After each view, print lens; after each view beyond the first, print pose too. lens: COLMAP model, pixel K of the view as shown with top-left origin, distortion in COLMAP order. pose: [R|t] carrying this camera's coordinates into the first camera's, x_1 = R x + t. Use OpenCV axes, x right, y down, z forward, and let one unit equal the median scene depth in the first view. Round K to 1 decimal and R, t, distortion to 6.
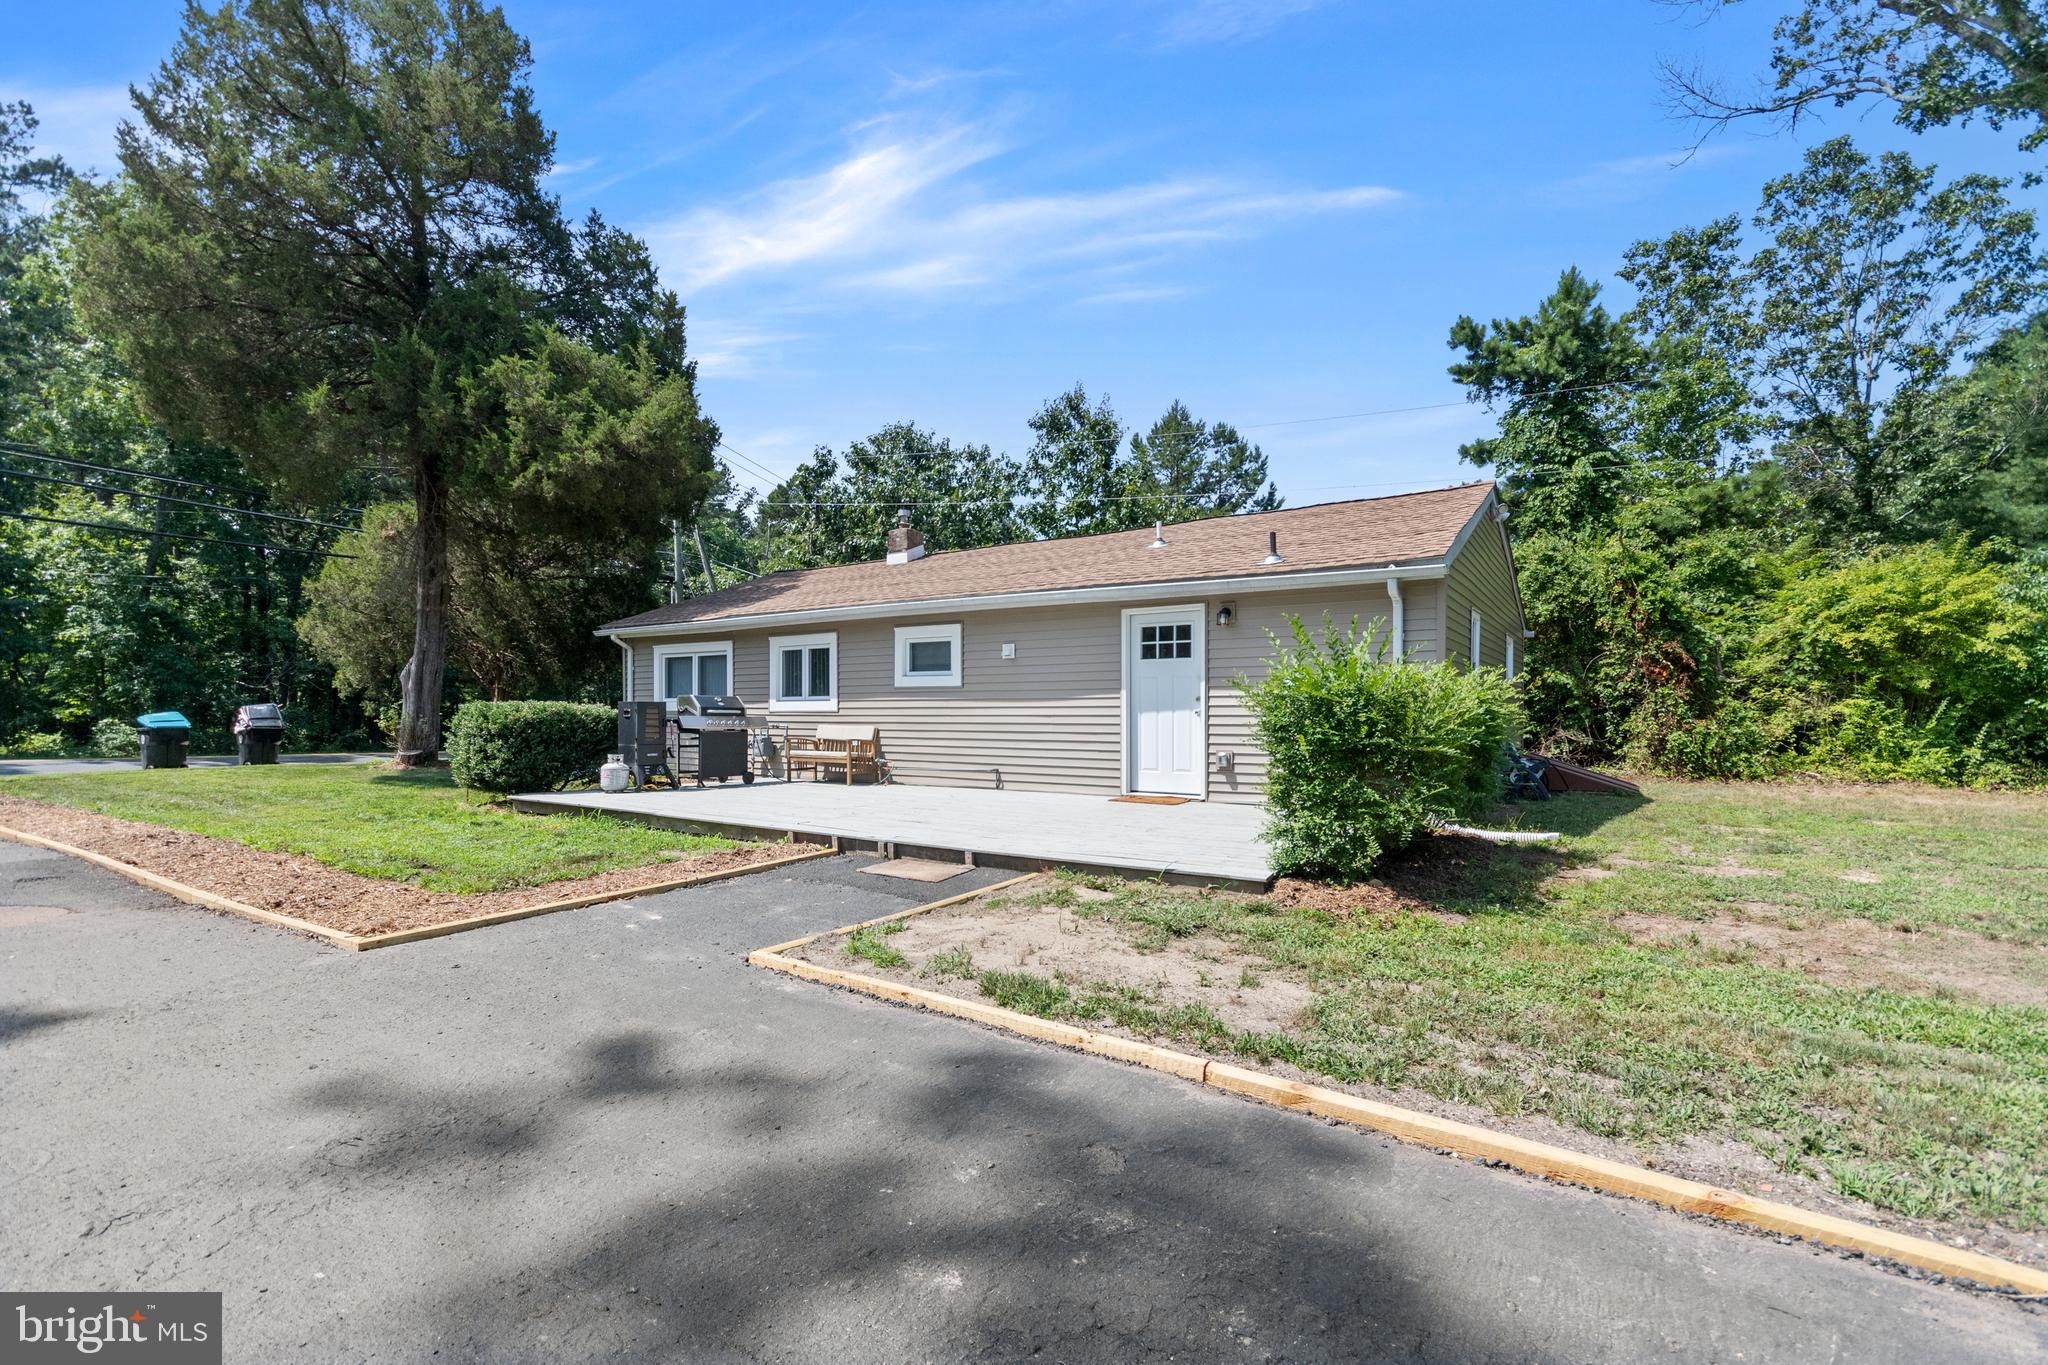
lens RADIAL K [[886.0, 0, 1024.0], [0, 886.0, 682.5], [0, 0, 1]] dist [0.068823, 0.000031]
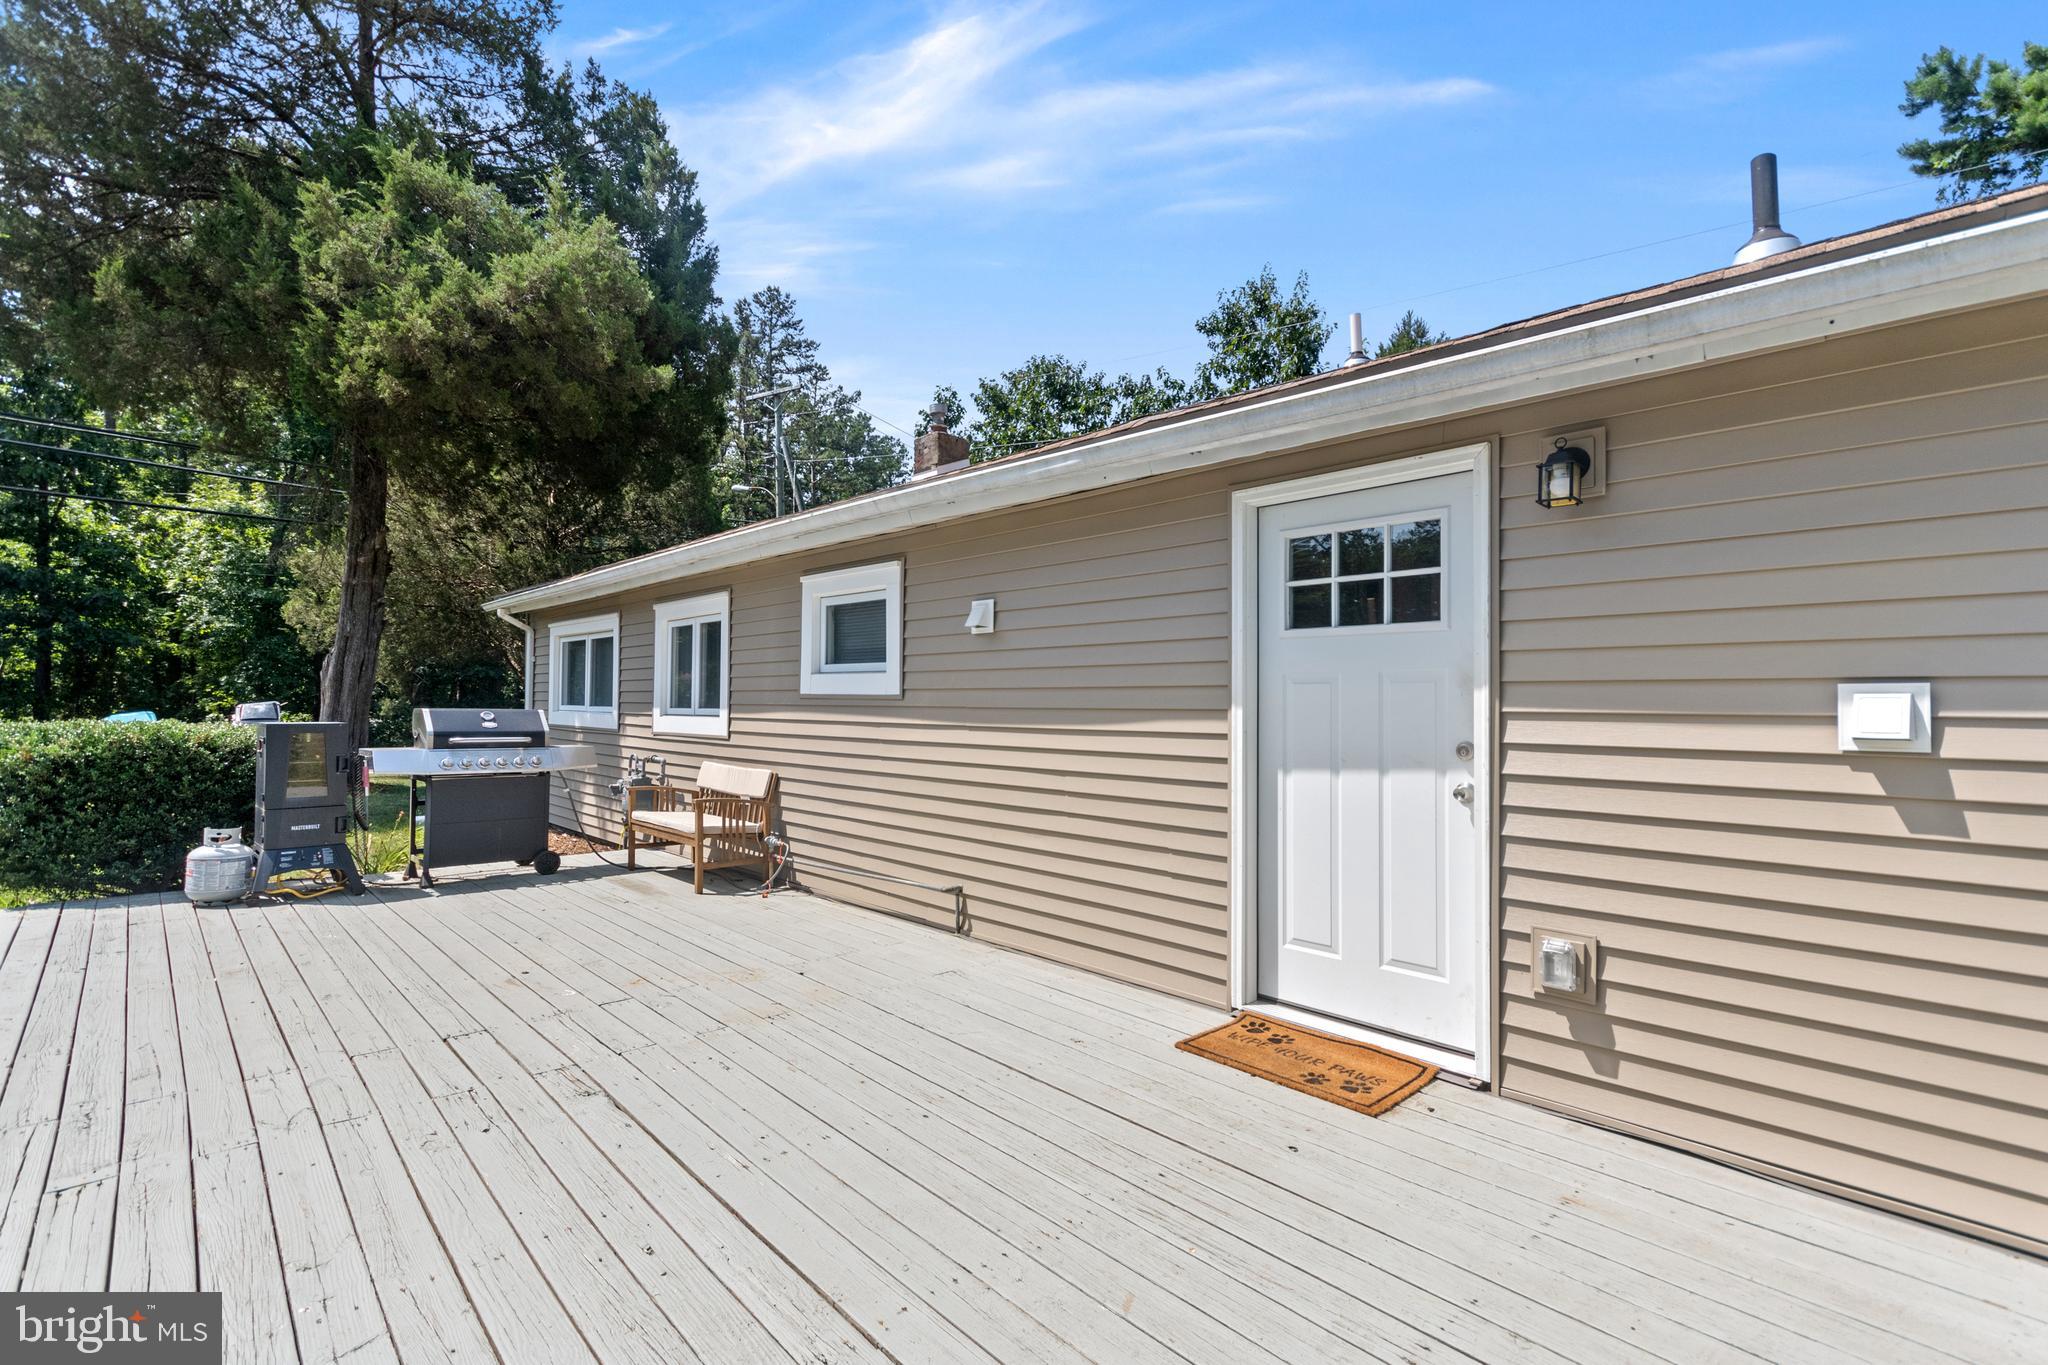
lens RADIAL K [[934.1, 0, 1024.0], [0, 934.1, 682.5], [0, 0, 1]] dist [0.024456, -0.000445]
pose [[0.975658, 0.003173, -0.219276, 0.088223], [-0.001262, 0.999960, 0.008852, -0.006181], [0.219295, -0.008360, 0.975623, 0.485470]]
